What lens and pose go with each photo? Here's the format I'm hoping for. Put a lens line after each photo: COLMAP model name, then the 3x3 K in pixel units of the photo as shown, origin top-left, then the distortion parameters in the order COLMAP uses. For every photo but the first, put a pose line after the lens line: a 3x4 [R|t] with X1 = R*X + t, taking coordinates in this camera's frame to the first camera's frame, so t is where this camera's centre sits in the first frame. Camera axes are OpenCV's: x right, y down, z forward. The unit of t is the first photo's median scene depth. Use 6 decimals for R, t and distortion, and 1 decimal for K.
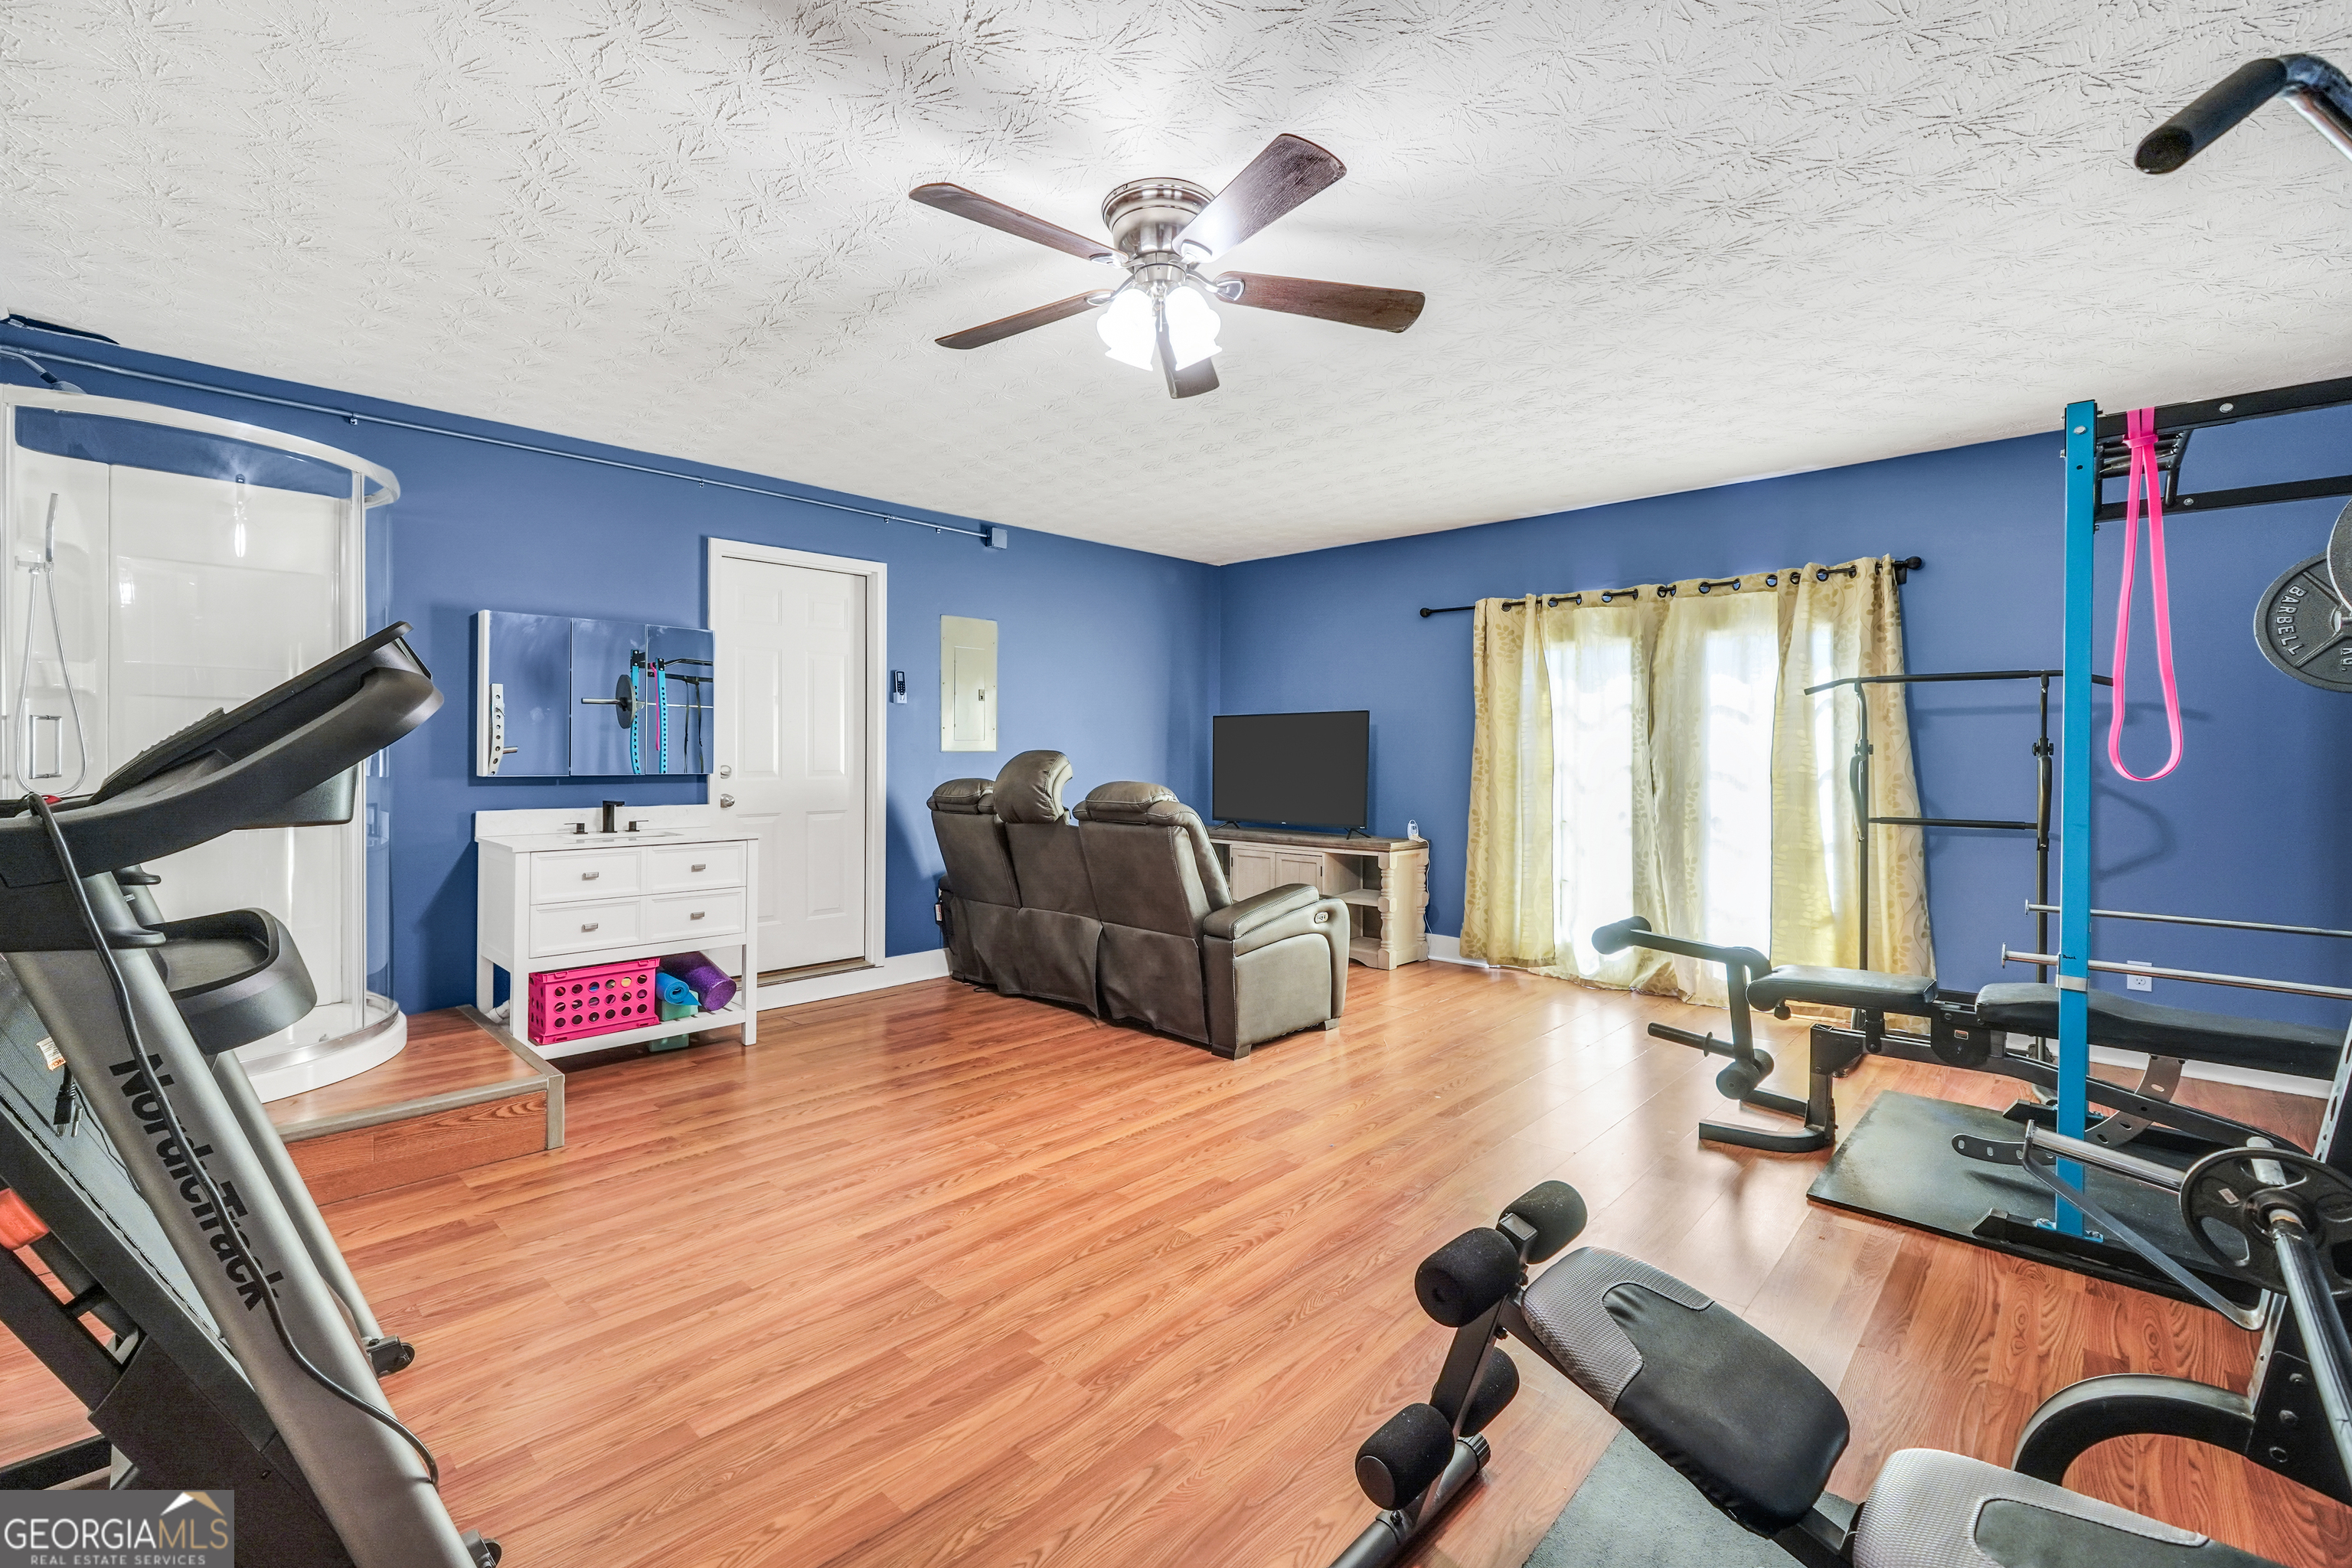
lens RADIAL K [[998.5, 0, 1161.5], [0, 998.5, 777.9], [0, 0, 1]] dist [-0.022936, 0.008980]
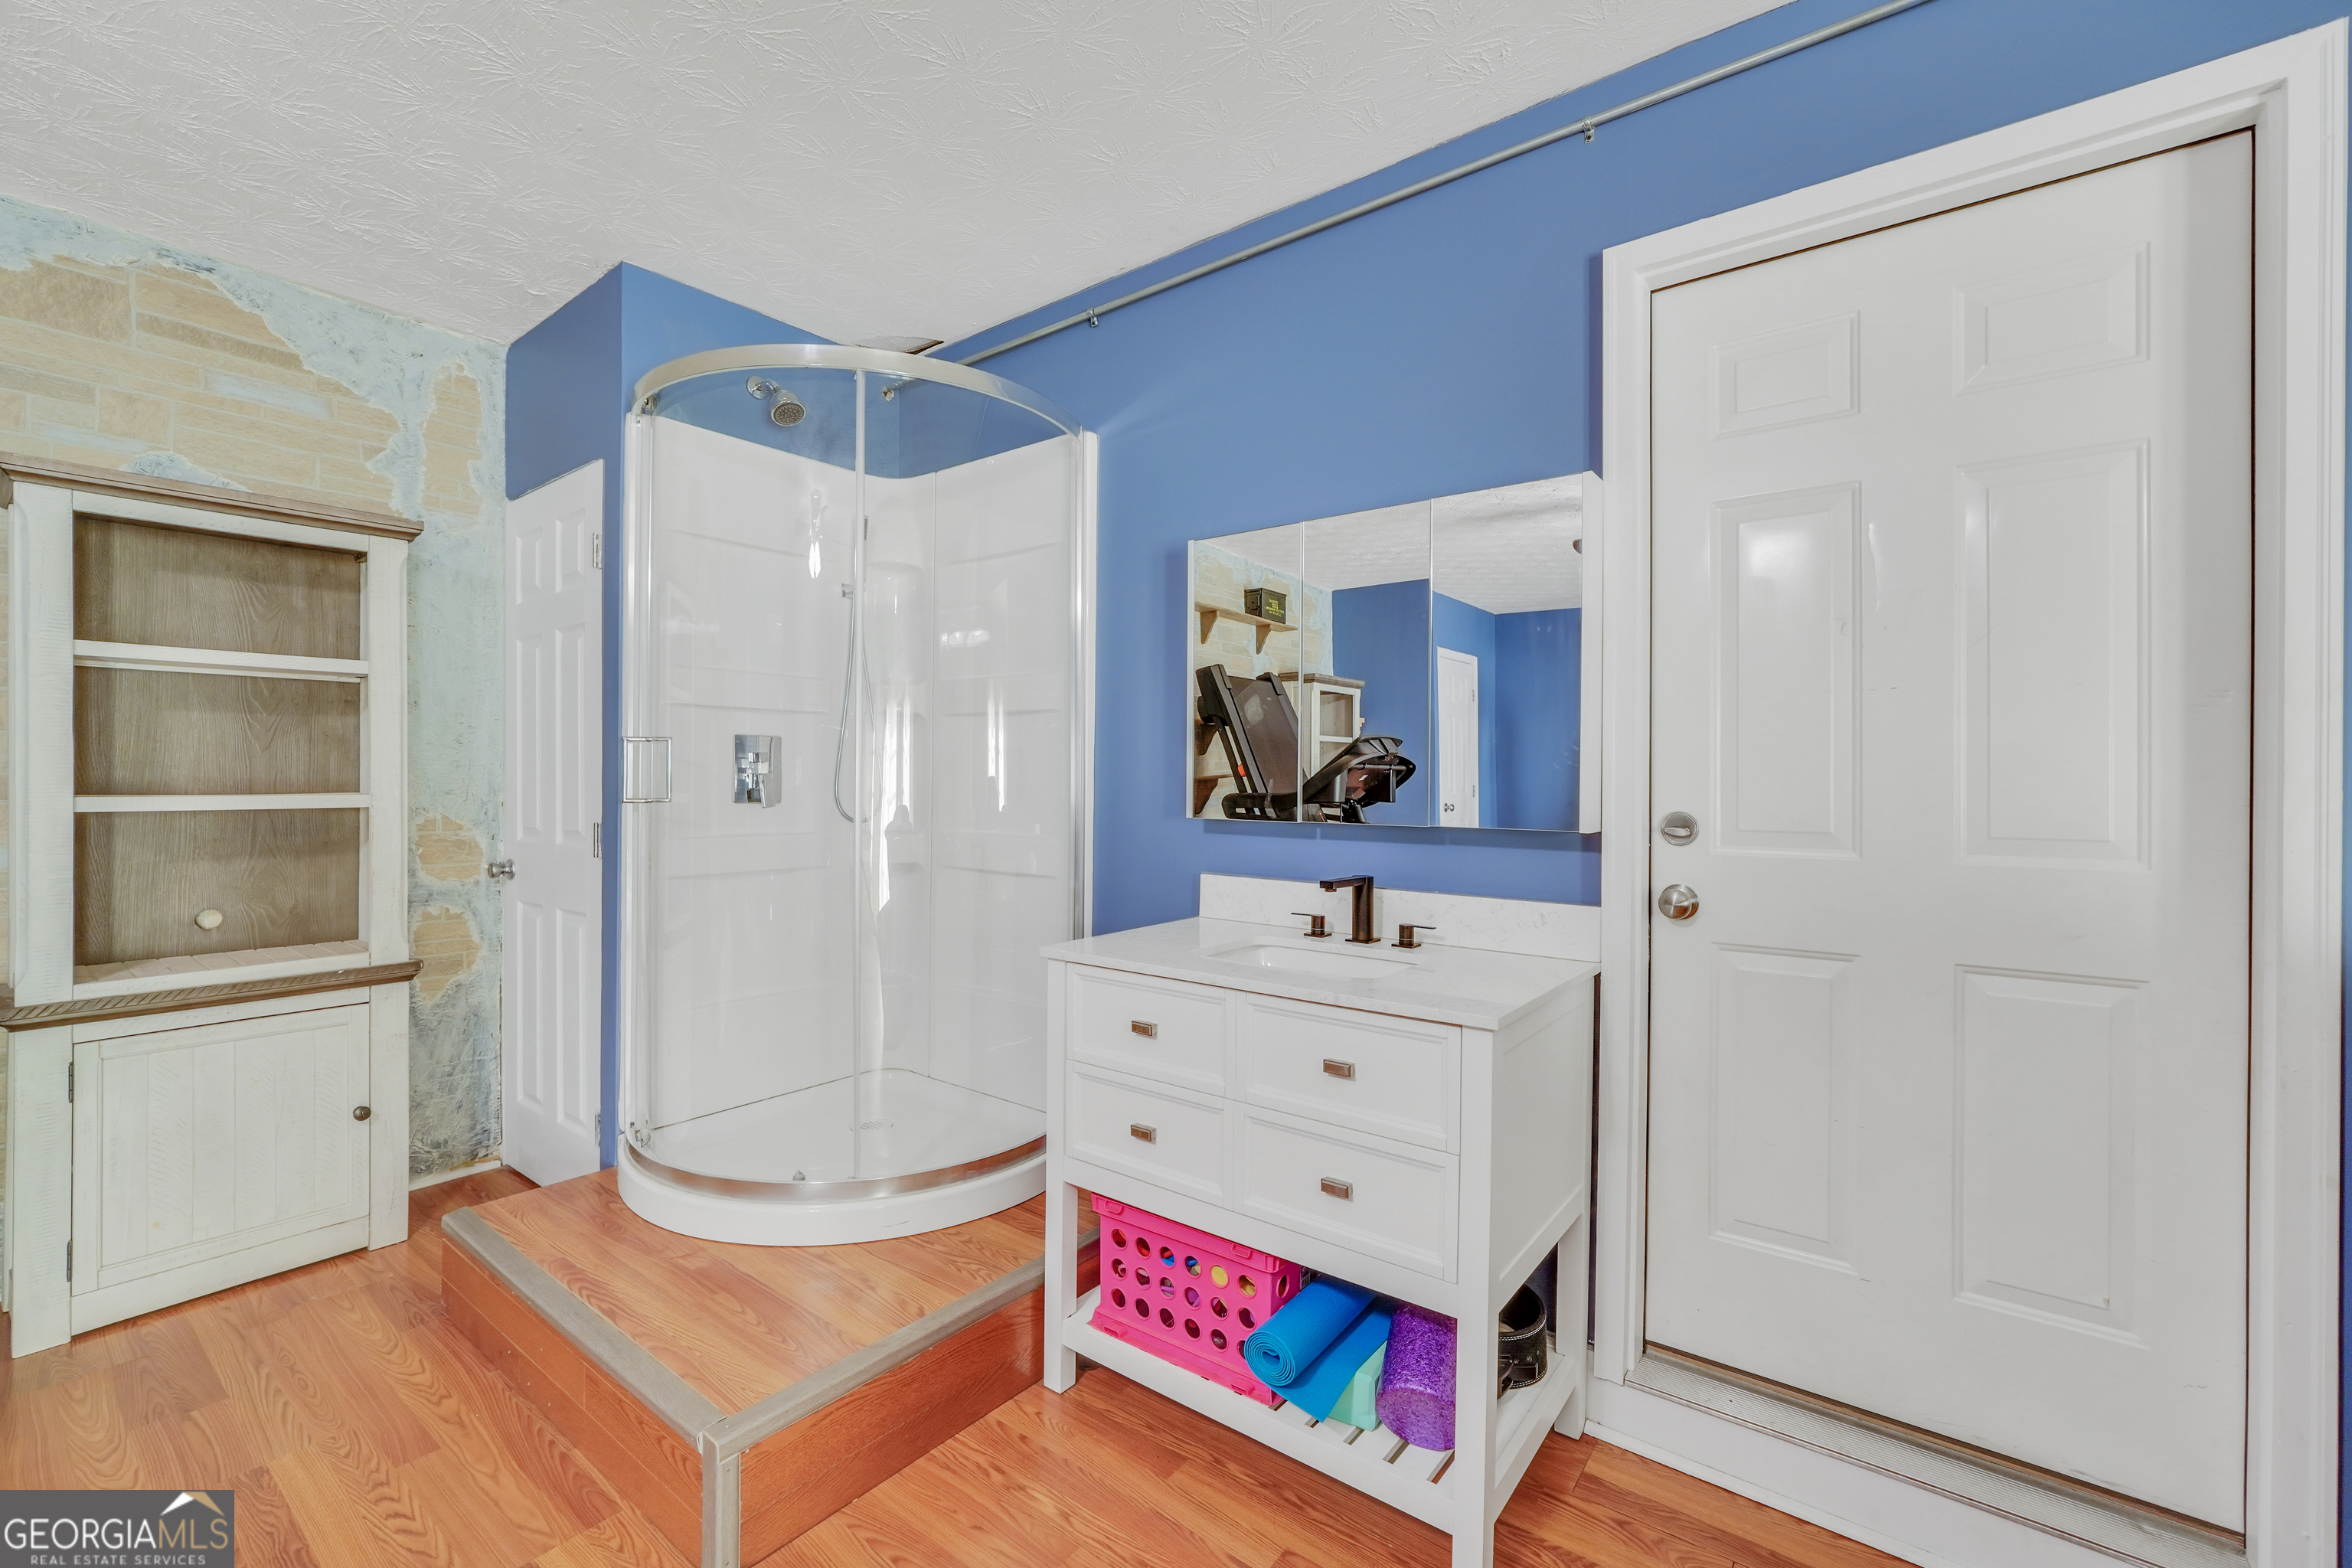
lens RADIAL K [[998.5, 0, 1161.5], [0, 998.5, 777.9], [0, 0, 1]] dist [-0.022936, 0.008980]
pose [[0.083461, -0.011762, -0.996442, -0.079099], [-0.025661, 0.999573, -0.013949, -0.018290], [0.996181, 0.026734, 0.083123, 0.927434]]
